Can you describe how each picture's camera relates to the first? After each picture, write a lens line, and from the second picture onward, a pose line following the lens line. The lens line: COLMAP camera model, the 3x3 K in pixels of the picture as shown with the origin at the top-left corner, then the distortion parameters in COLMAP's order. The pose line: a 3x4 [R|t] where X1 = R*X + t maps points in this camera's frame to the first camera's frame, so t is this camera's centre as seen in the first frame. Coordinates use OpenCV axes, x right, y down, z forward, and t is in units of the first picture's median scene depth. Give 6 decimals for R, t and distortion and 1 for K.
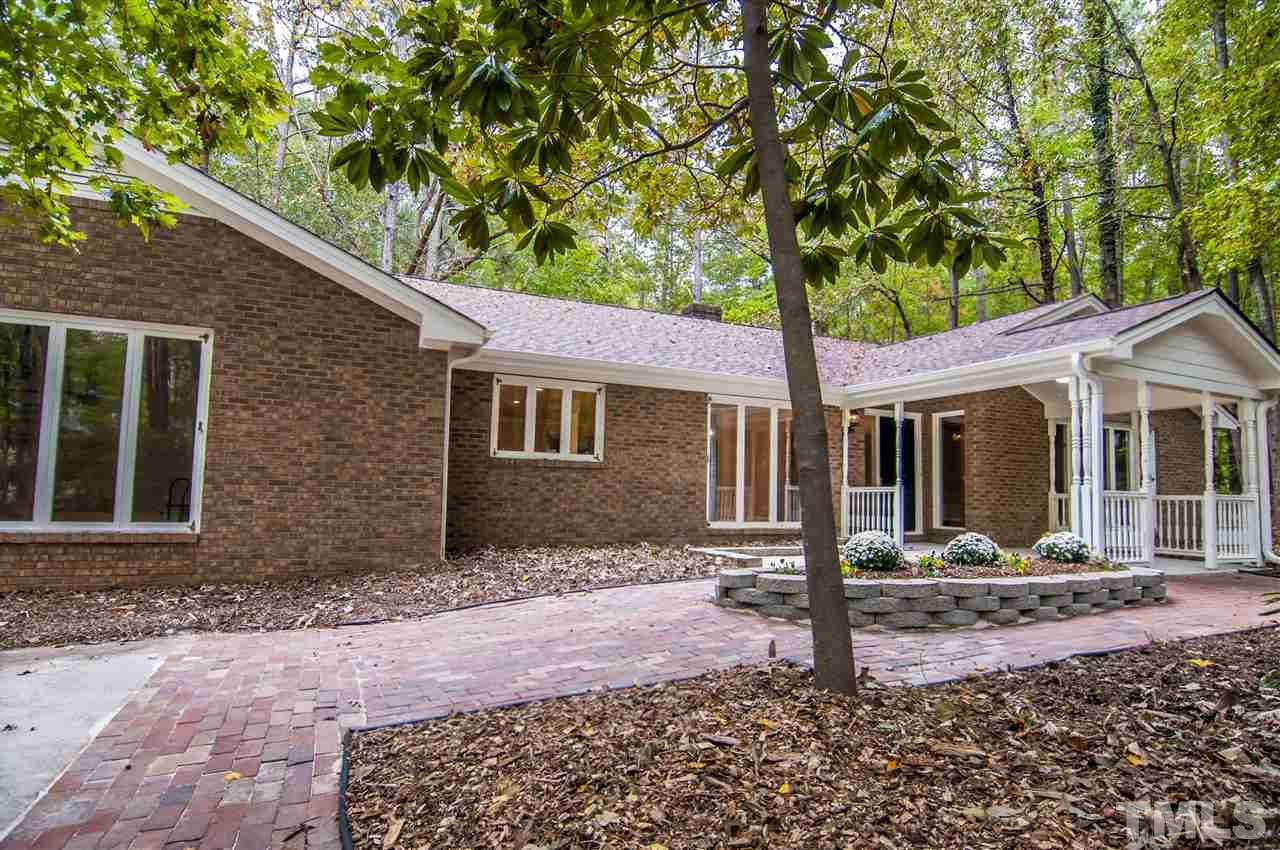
lens RADIAL K [[696.9, 0, 643.2], [0, 696.9, 444.7], [0, 0, 1]] dist [-0.010815, -0.011112]
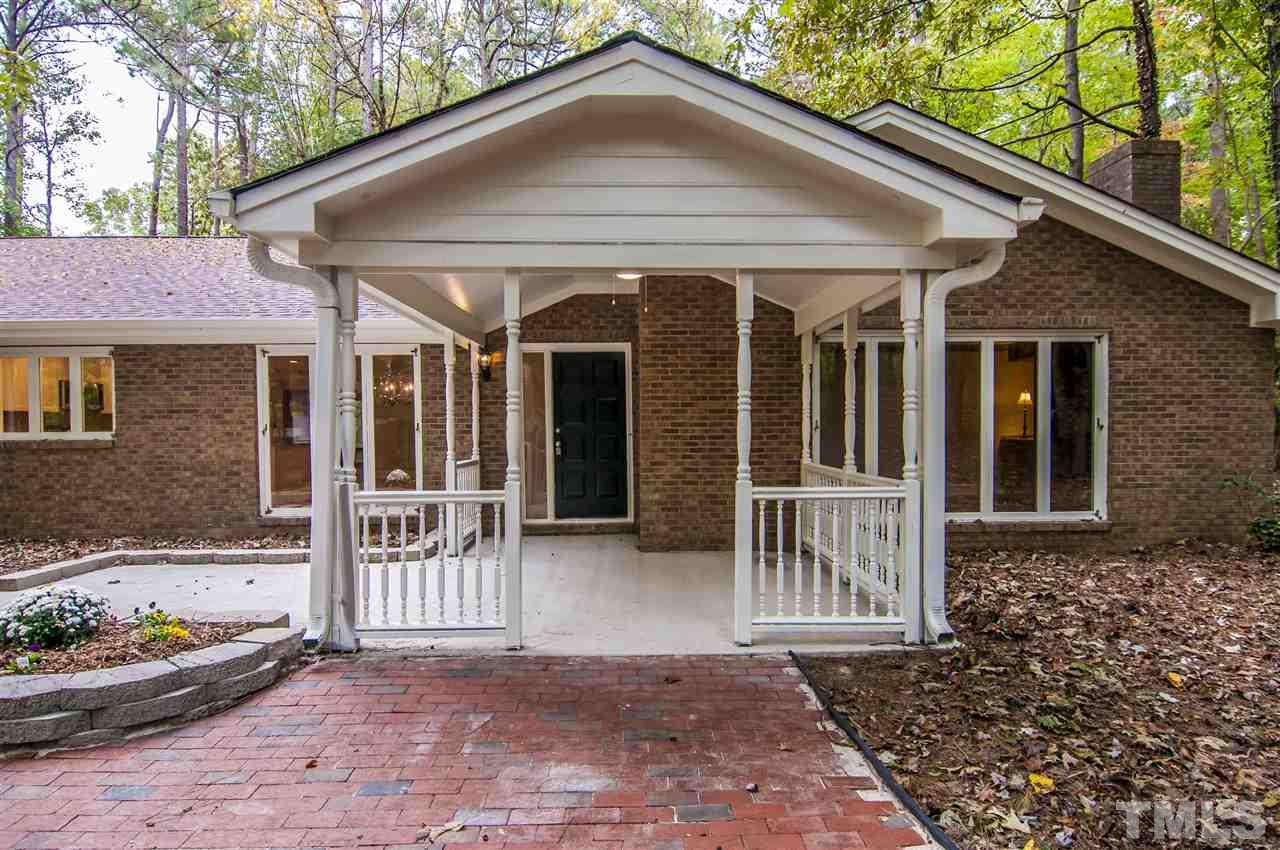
lens RADIAL K [[696.9, 0, 643.2], [0, 696.9, 444.7], [0, 0, 1]] dist [-0.010815, -0.011112]
pose [[0.917544, -0.019555, -0.397152, 0.837592], [0.056923, 0.994962, 0.082520, -0.001971], [0.393538, -0.098323, 0.914035, 0.478005]]
